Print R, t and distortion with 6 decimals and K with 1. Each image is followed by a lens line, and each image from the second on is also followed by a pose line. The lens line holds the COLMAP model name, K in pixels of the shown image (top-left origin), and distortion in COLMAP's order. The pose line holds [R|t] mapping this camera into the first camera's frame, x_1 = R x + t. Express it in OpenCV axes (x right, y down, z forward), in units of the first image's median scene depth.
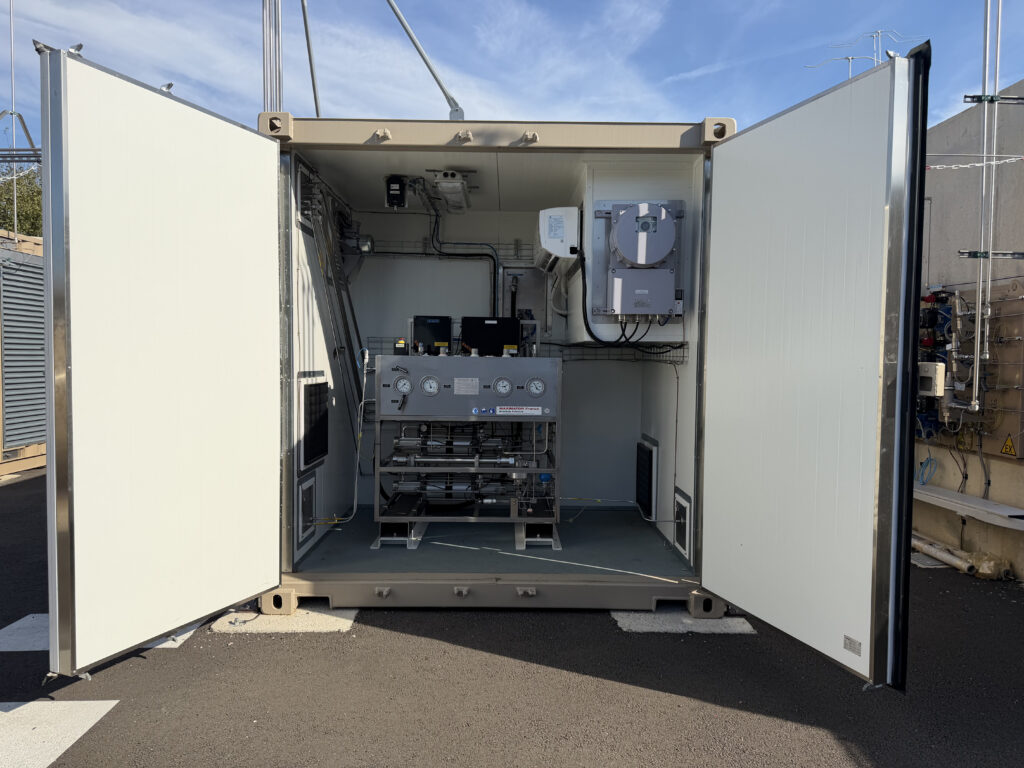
lens RADIAL K [[714.8, 0, 513.2], [0, 714.8, 387.0], [0, 0, 1]] dist [-0.001155, 0.002784]
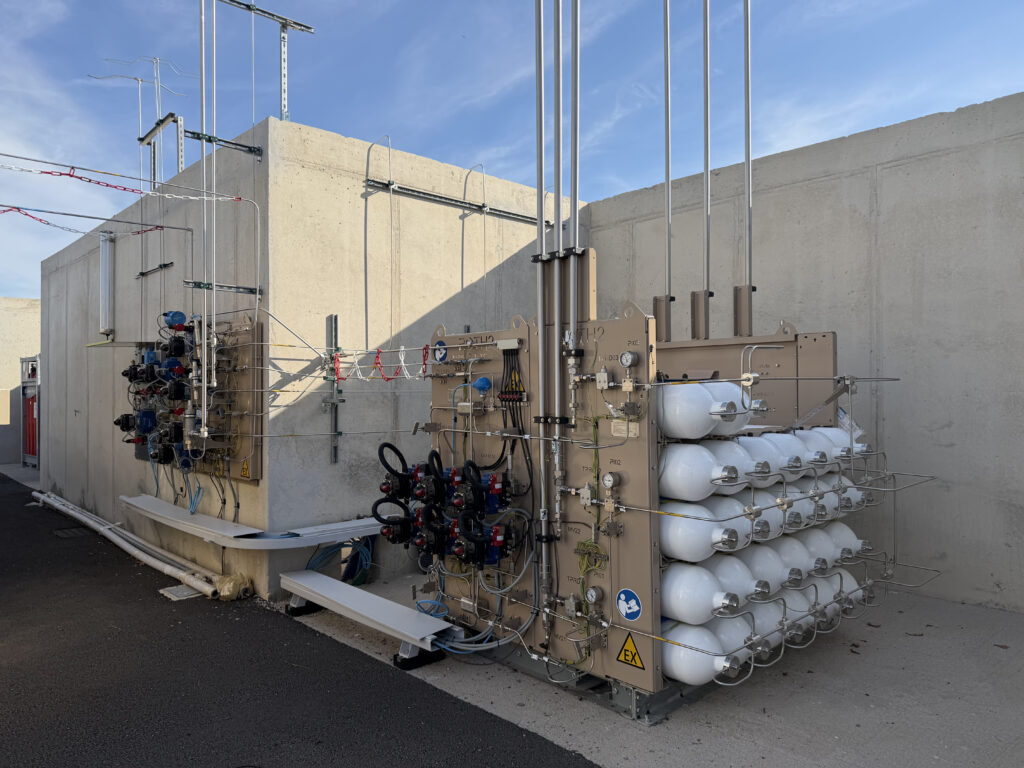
lens RADIAL K [[714.8, 0, 513.1], [0, 714.8, 383.9], [0, 0, 1]] dist [-0.001155, 0.002784]
pose [[0.731657, -0.003728, 0.681663, 0.256767], [0.038942, 0.998581, -0.036337, 0.010567], [-0.680560, 0.053131, 0.730763, -0.045869]]
